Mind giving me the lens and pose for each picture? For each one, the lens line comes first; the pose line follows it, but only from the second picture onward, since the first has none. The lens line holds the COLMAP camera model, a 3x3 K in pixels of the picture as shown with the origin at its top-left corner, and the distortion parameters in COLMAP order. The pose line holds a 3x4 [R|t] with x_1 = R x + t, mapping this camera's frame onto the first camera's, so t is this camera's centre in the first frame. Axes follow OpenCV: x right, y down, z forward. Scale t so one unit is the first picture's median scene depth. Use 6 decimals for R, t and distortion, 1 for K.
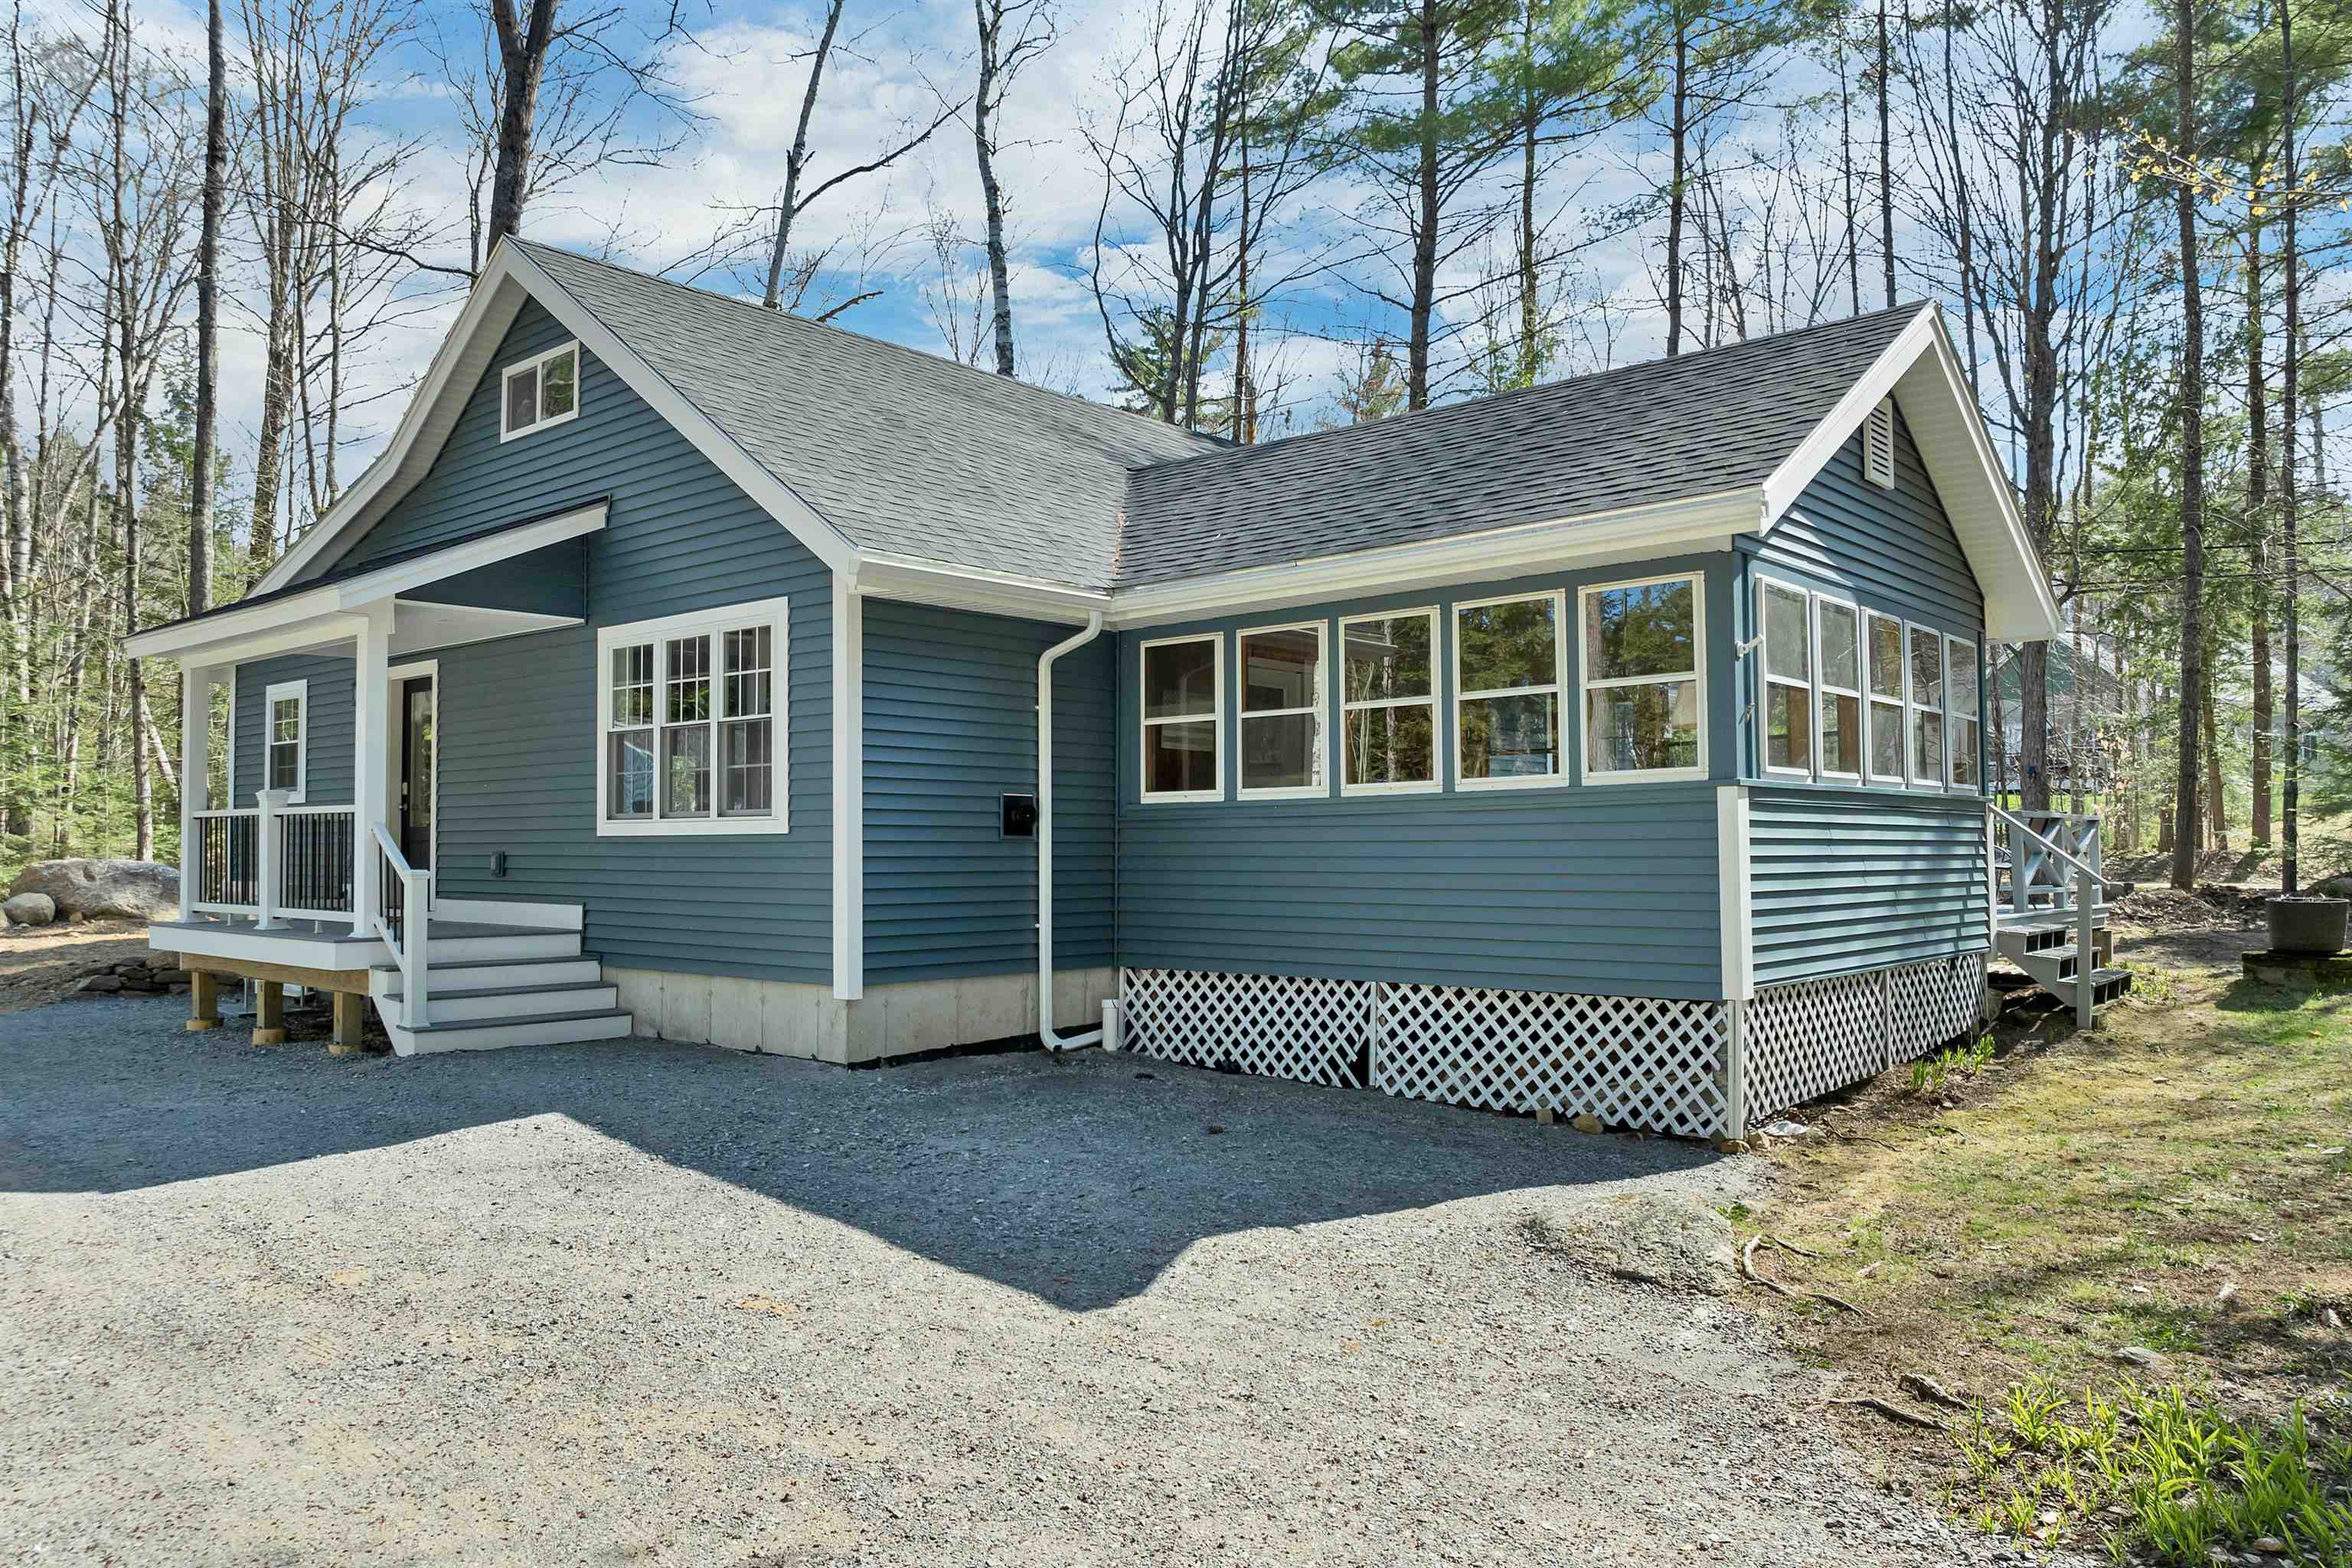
lens RADIAL K [[1682.4, 0, 1166.3], [0, 1682.4, 778.8], [0, 0, 1]] dist [0.000762, -0.004317]
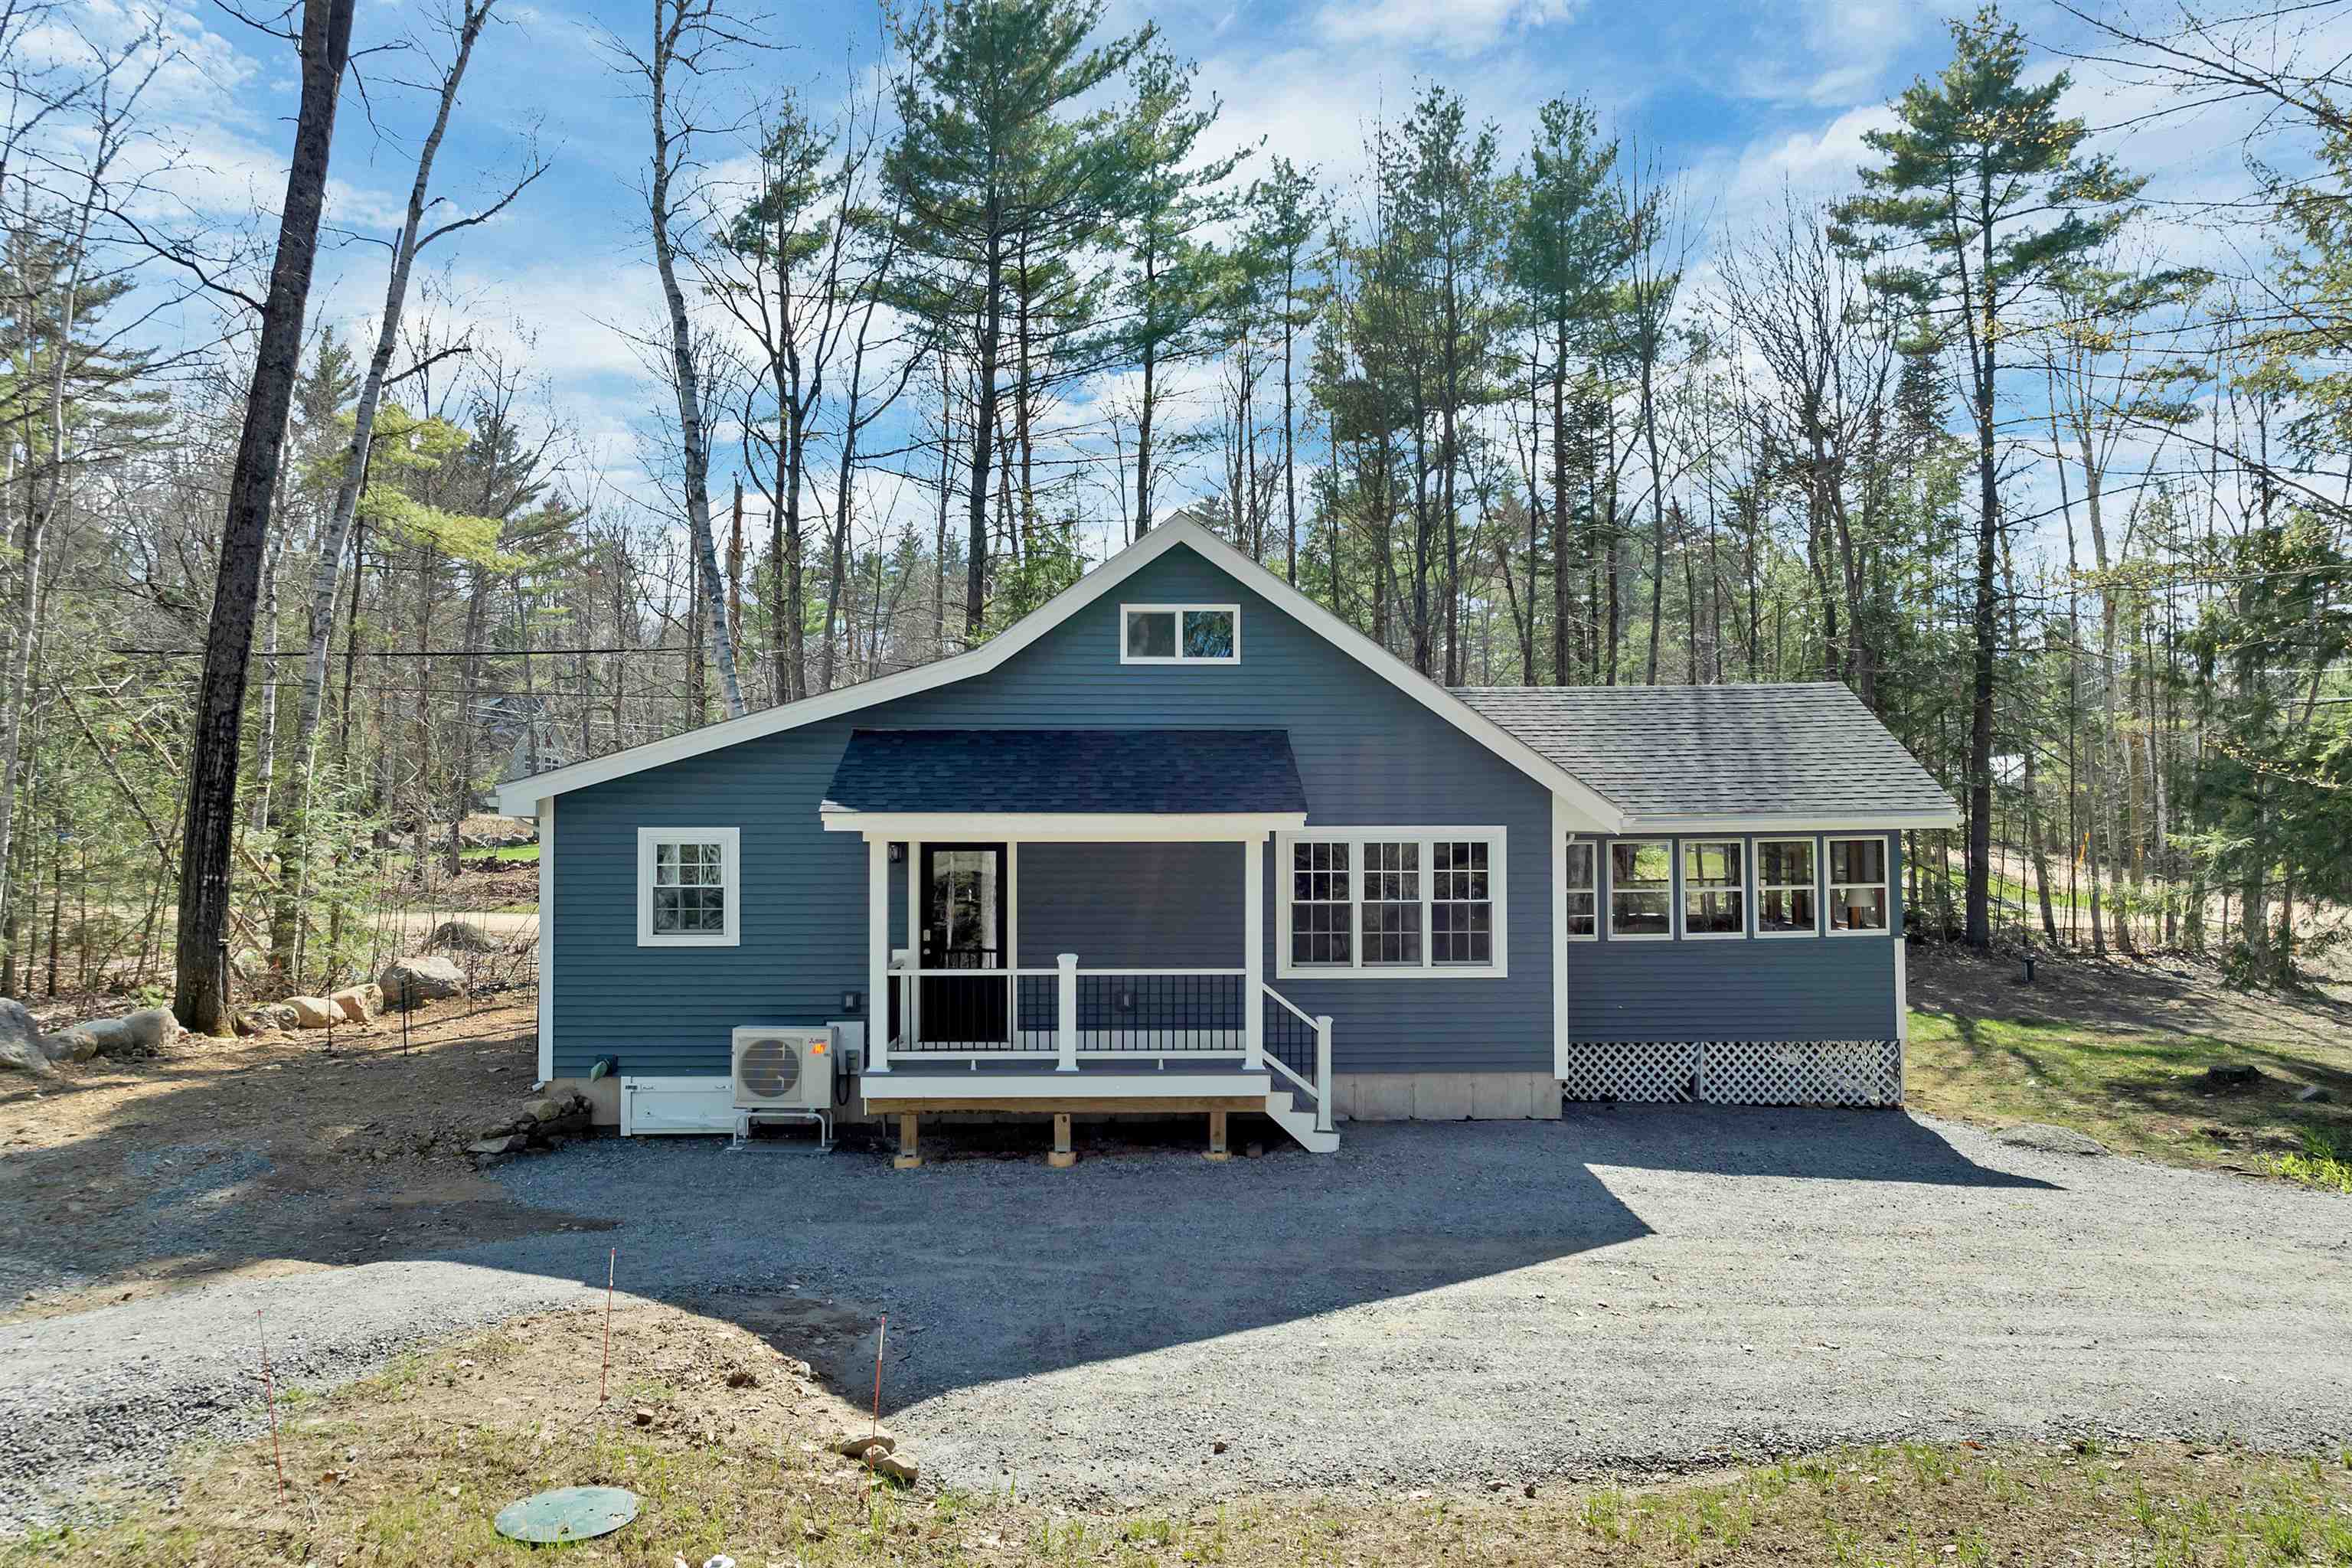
lens RADIAL K [[1682.4, 0, 1172.4], [0, 1682.4, 793.5], [0, 0, 1]] dist [0.000762, -0.004317]
pose [[0.722865, 0.022243, 0.690631, -1.428654], [-0.025977, 0.999650, -0.005006, -0.113838], [-0.690501, -0.014322, 0.723190, 0.077677]]
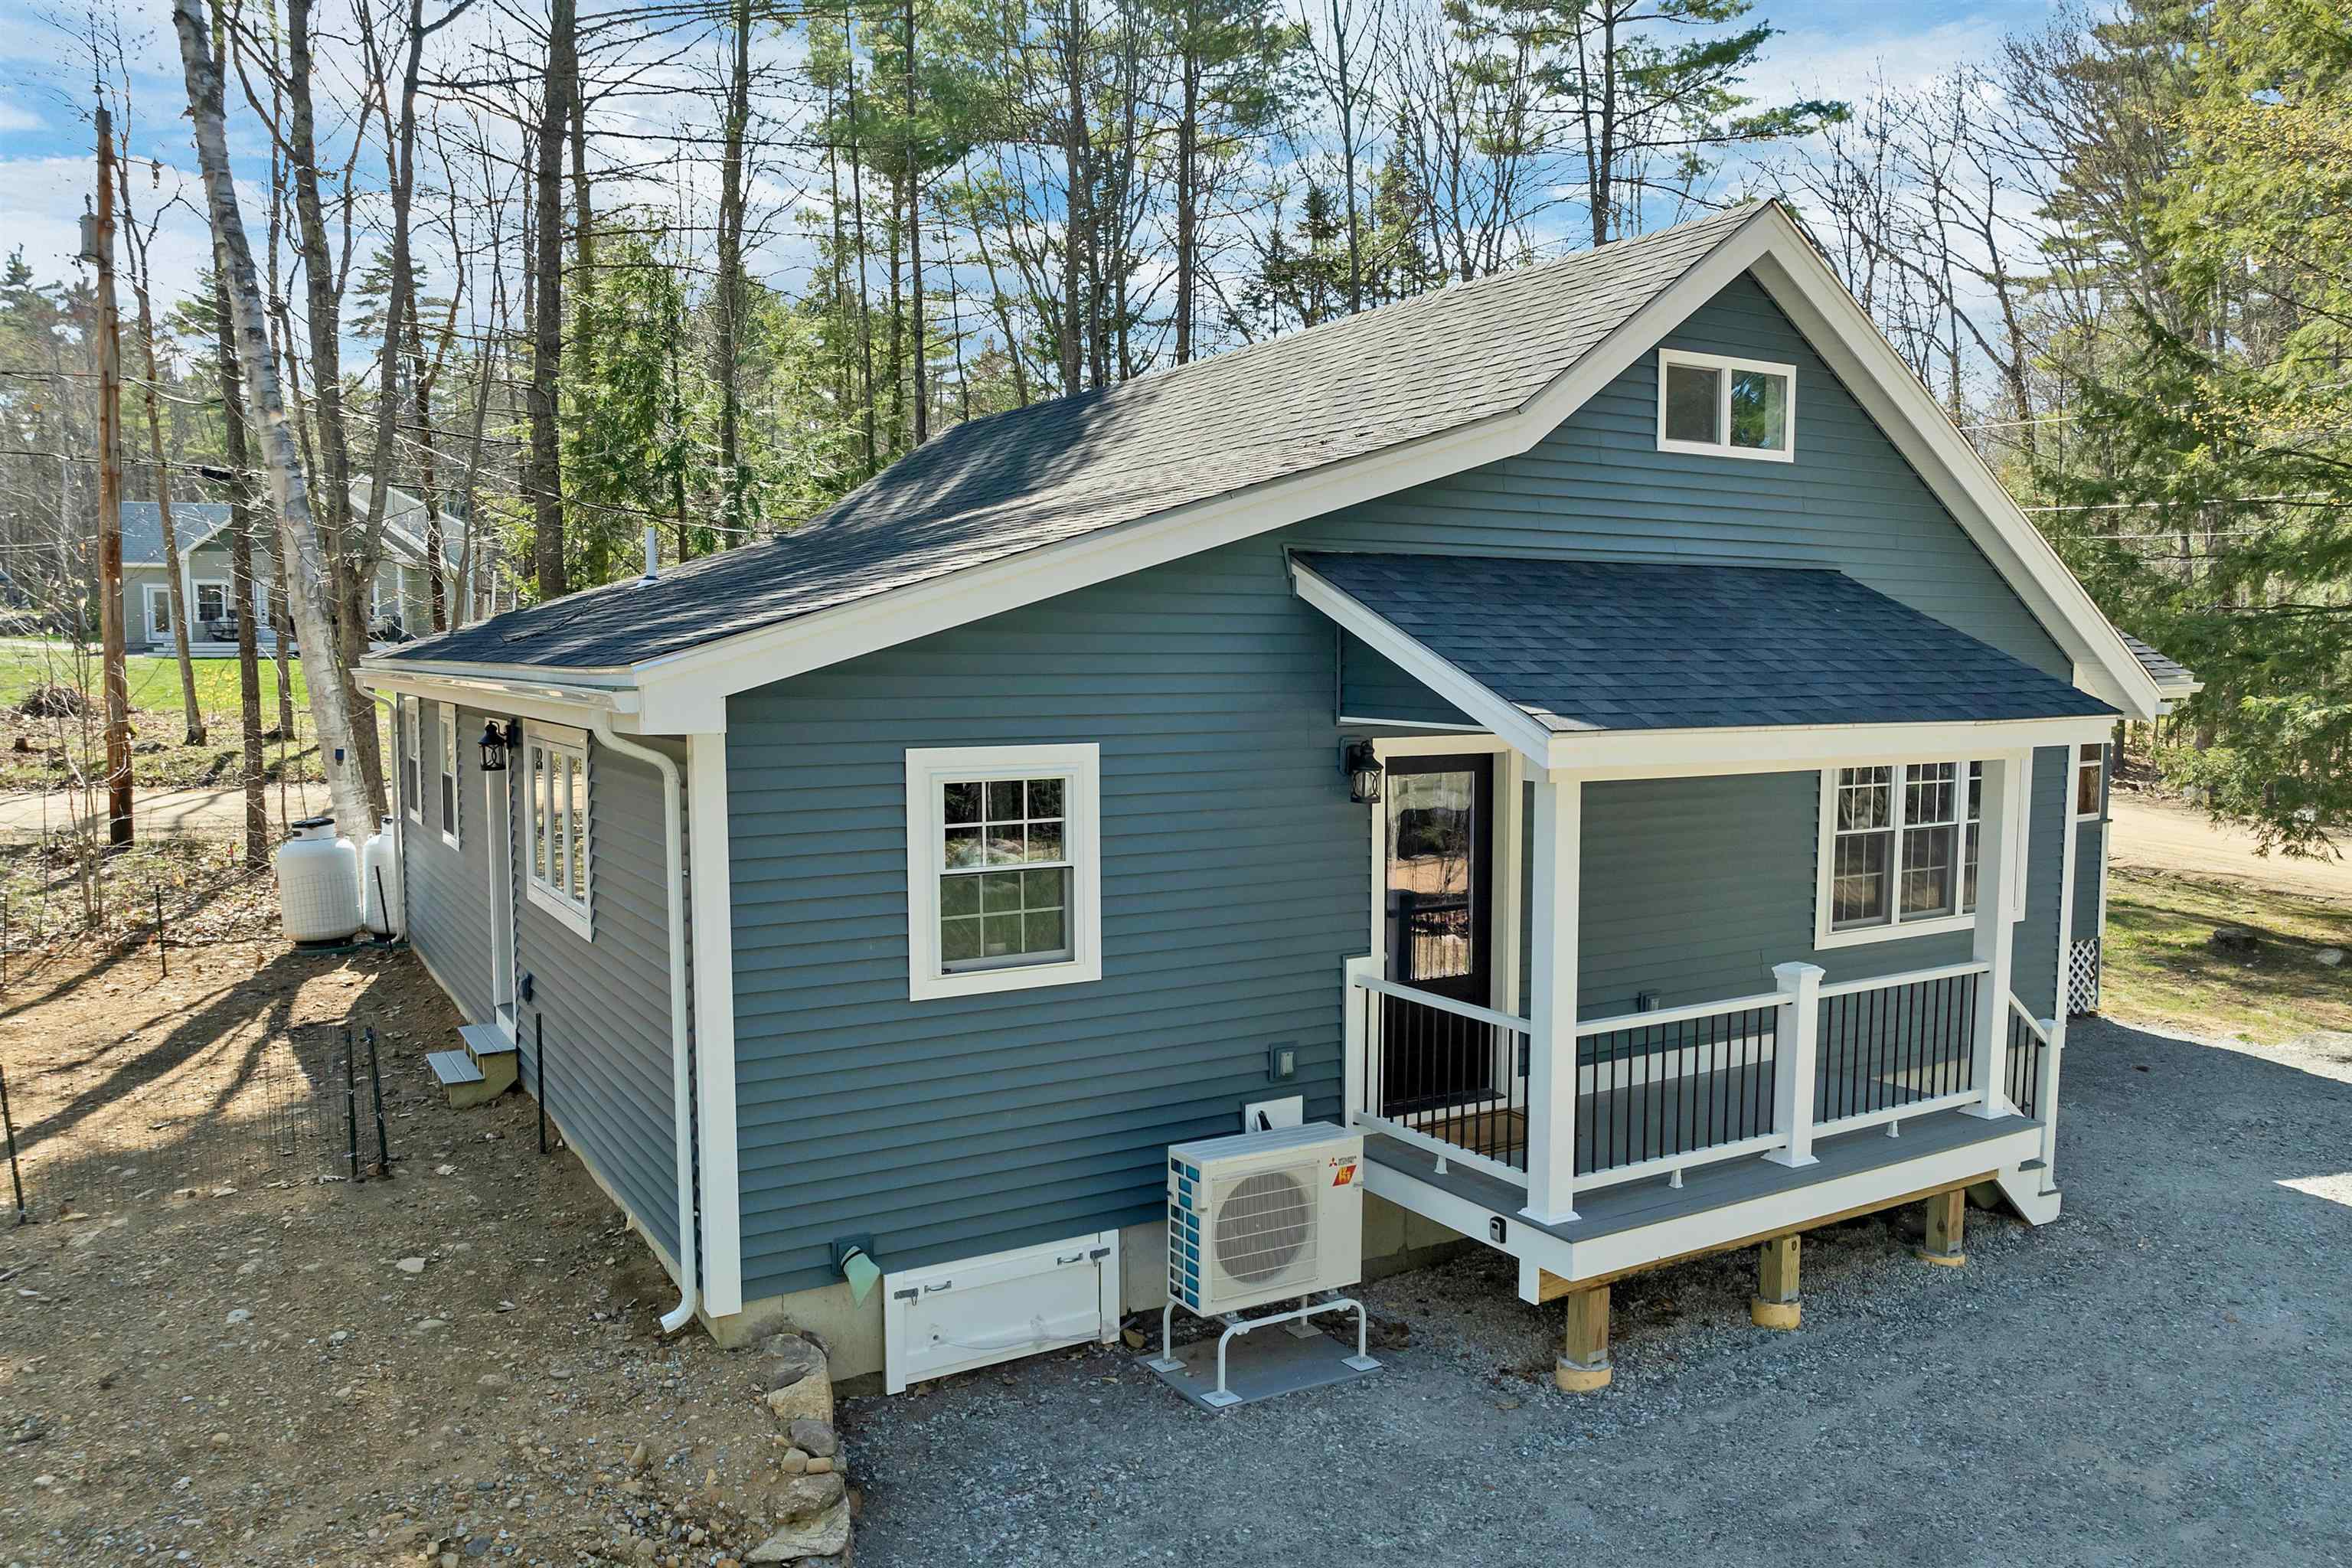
lens RADIAL K [[1682.4, 0, 1179.9], [0, 1682.4, 787.8], [0, 0, 1]] dist [0.000762, -0.004317]
pose [[0.301633, -0.078510, 0.950186, -1.366880], [-0.040607, 0.994642, 0.095074, -0.132238], [-0.952559, -0.067262, 0.296829, 1.126826]]
